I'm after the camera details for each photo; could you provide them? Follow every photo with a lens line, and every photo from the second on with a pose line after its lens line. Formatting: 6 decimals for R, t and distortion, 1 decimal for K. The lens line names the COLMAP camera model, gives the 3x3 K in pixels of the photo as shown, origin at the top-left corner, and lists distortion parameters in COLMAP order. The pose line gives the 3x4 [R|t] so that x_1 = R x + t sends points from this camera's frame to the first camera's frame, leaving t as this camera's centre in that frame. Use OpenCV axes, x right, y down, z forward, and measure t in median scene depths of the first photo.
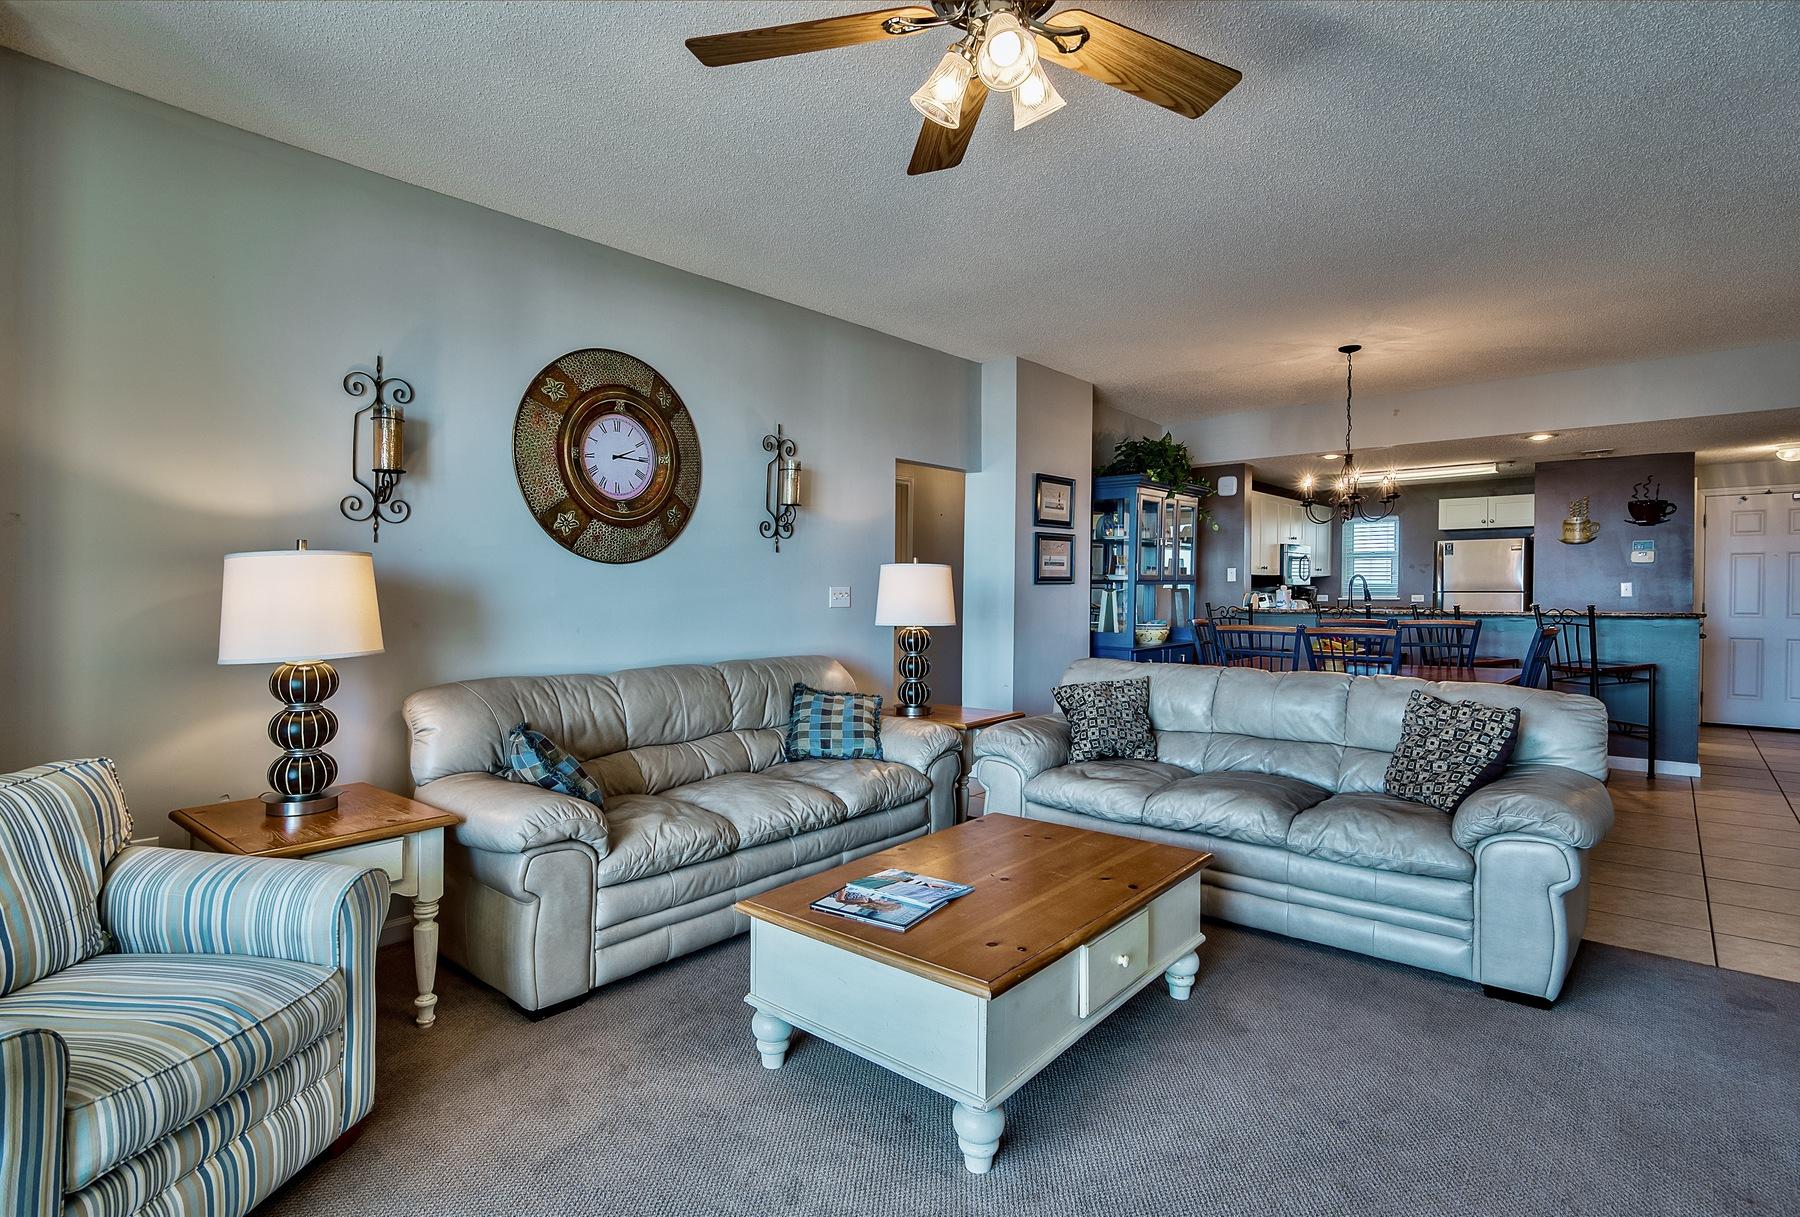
lens RADIAL K [[901.7, 0, 874.0], [0, 901.7, 601.0], [0, 0, 1]] dist [0.001320, 0.000939]
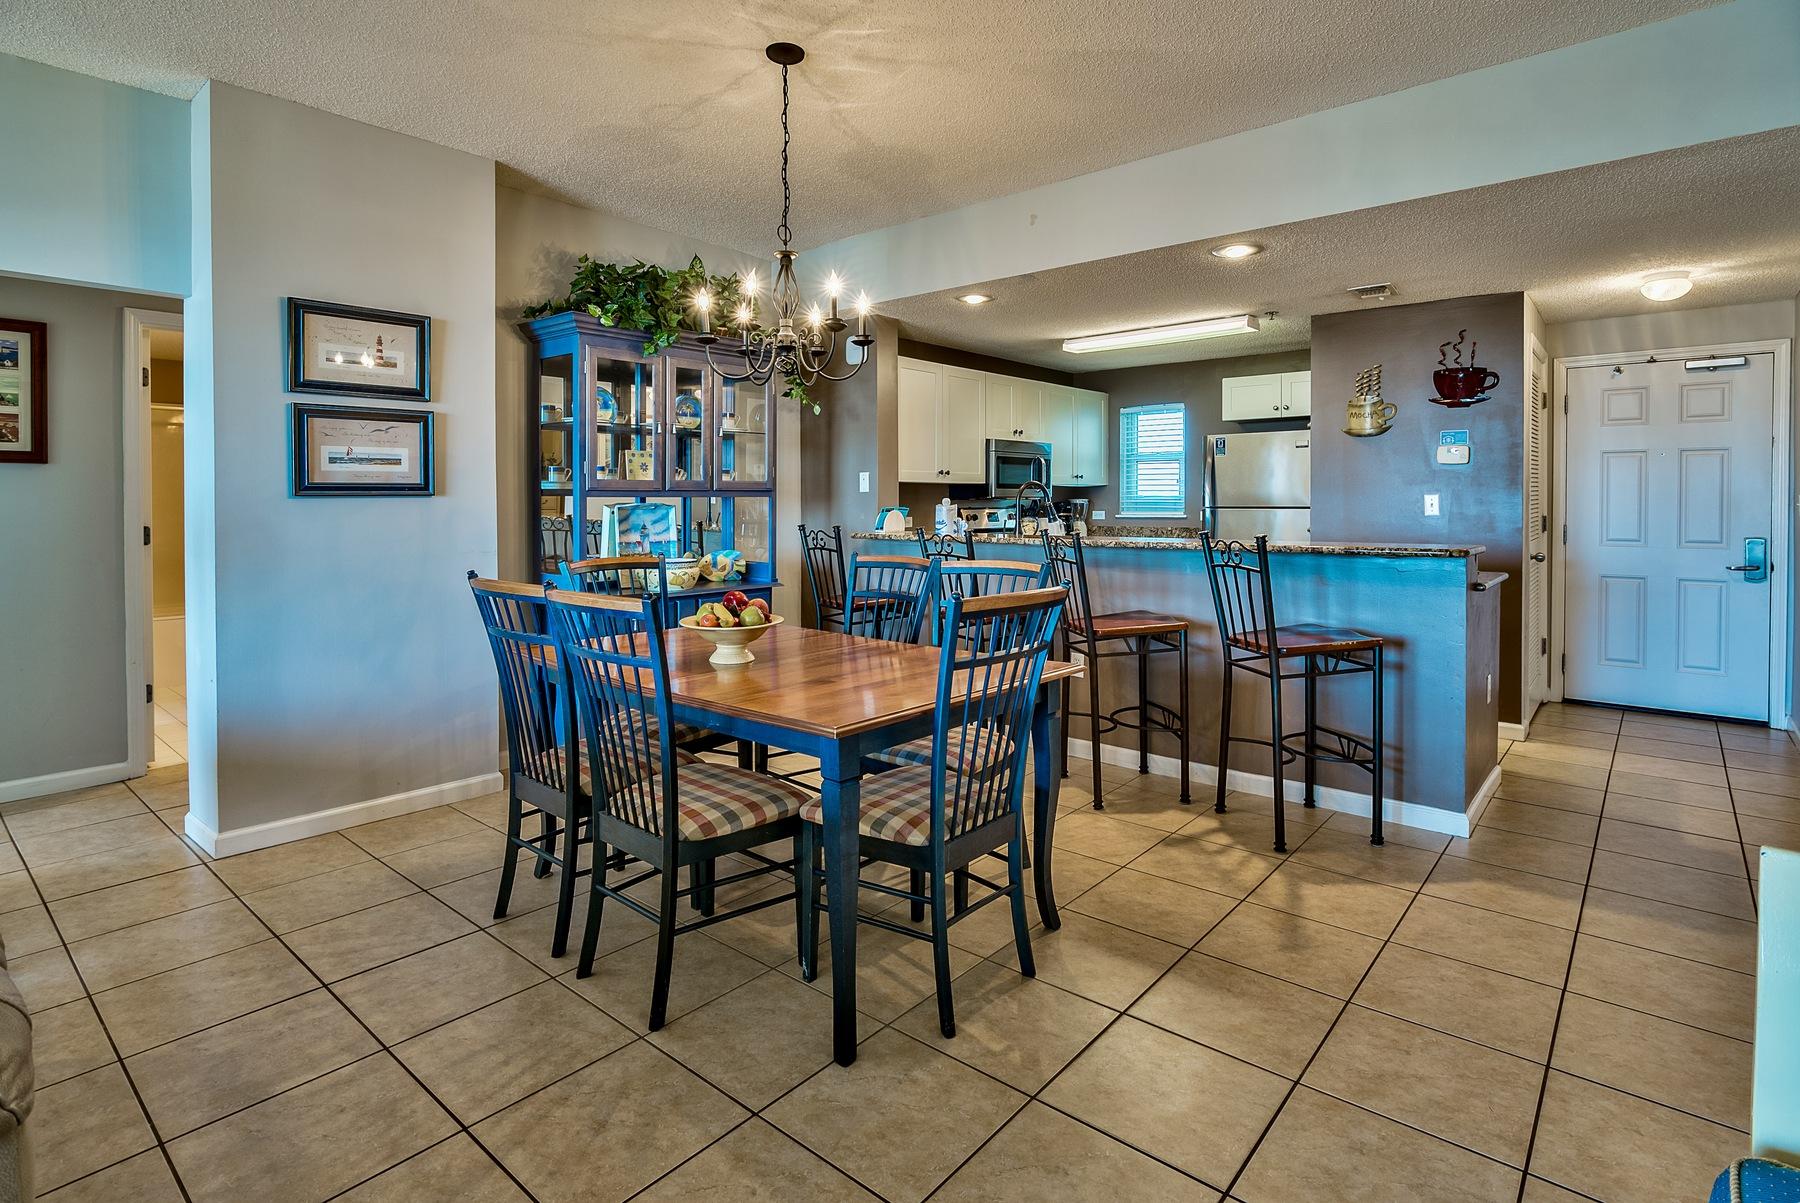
lens RADIAL K [[900.8, 0, 904.8], [0, 900.8, 508.8], [0, 0, 1]] dist [-0.000001, 0.000016]
pose [[0.999894, 0.000281, 0.014541, 0.524852], [-0.000224, 0.999992, -0.003910, -0.008460], [-0.014542, 0.003906, 0.999887, 0.417514]]
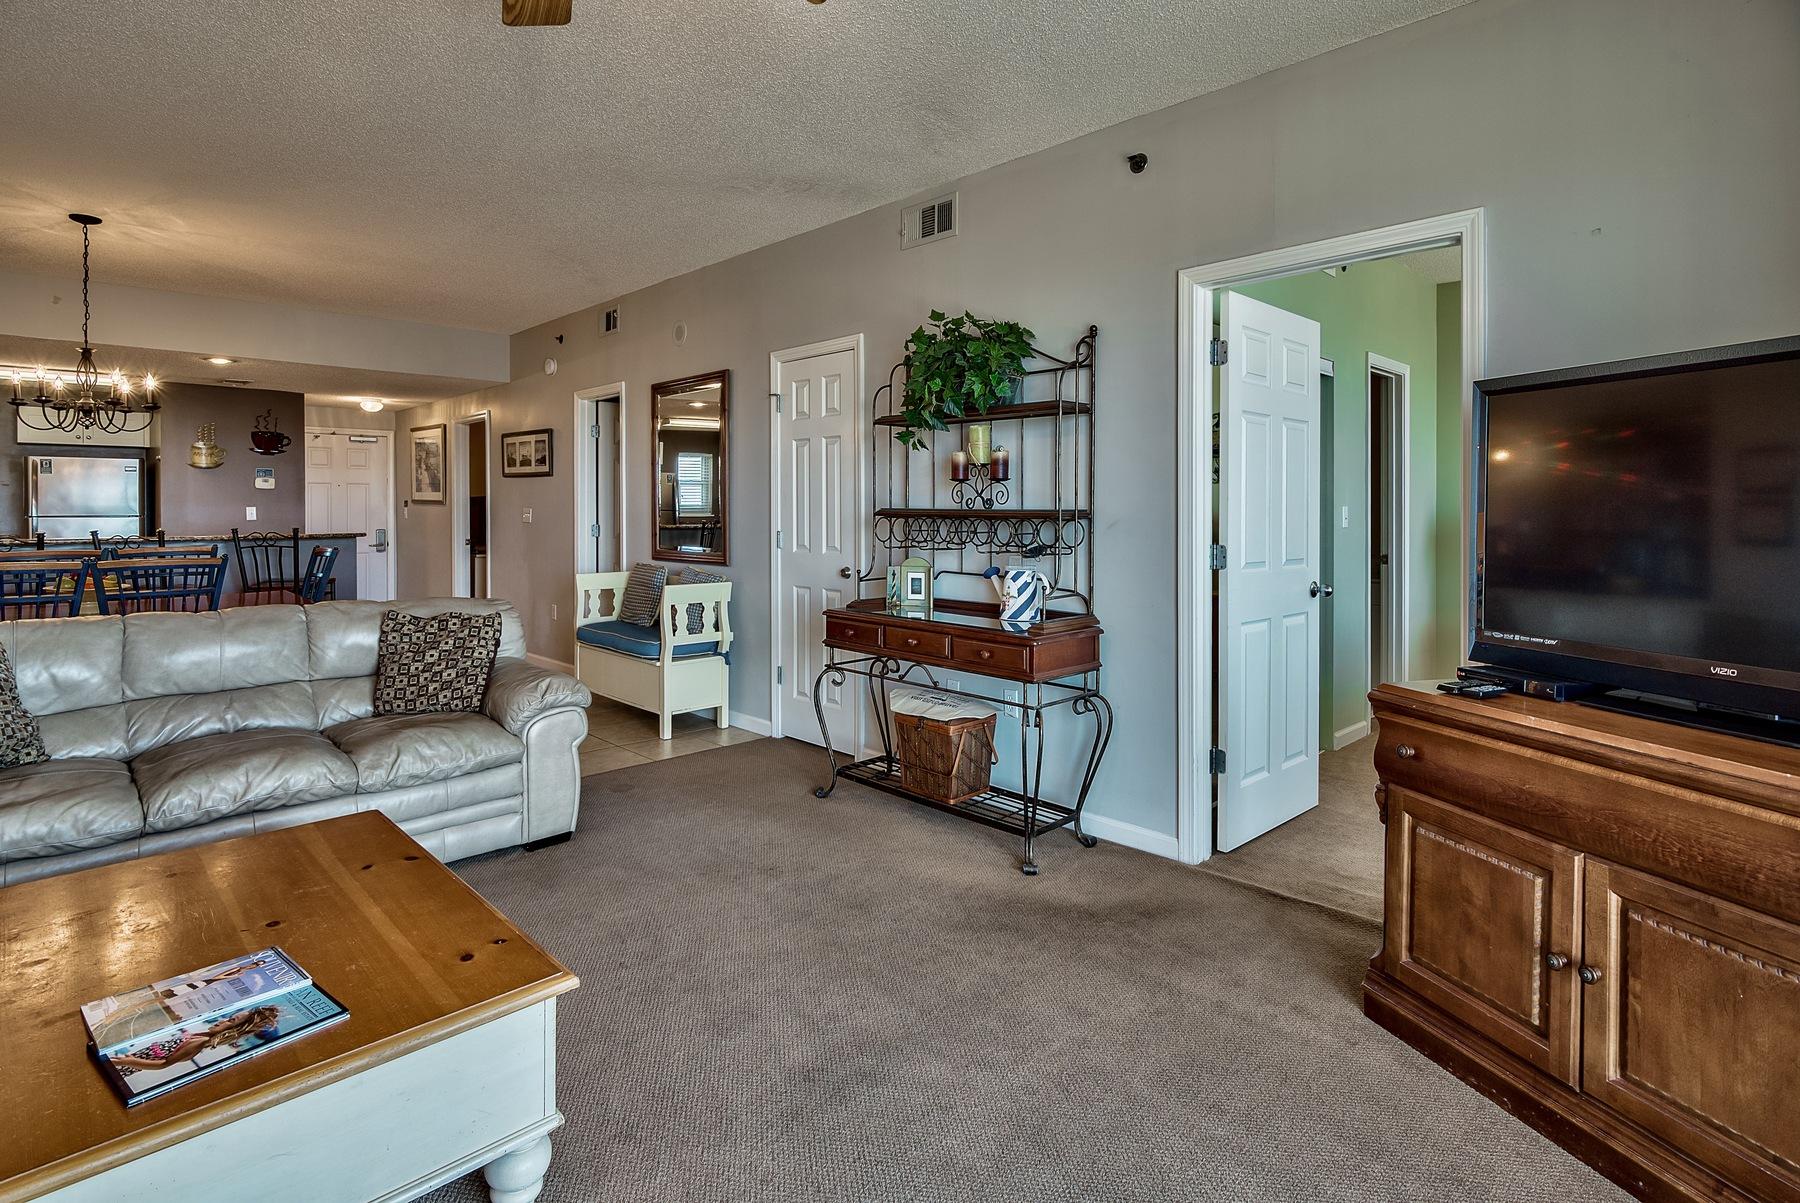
lens RADIAL K [[902.3, 0, 899.6], [0, 902.3, 522.9], [0, 0, 1]] dist [0.000492, 0.000121]
pose [[0.074168, -0.012328, 0.997170, -0.210666], [0.014864, 0.999826, 0.011256, -0.002441], [-0.997135, 0.013987, 0.074338, 0.184144]]
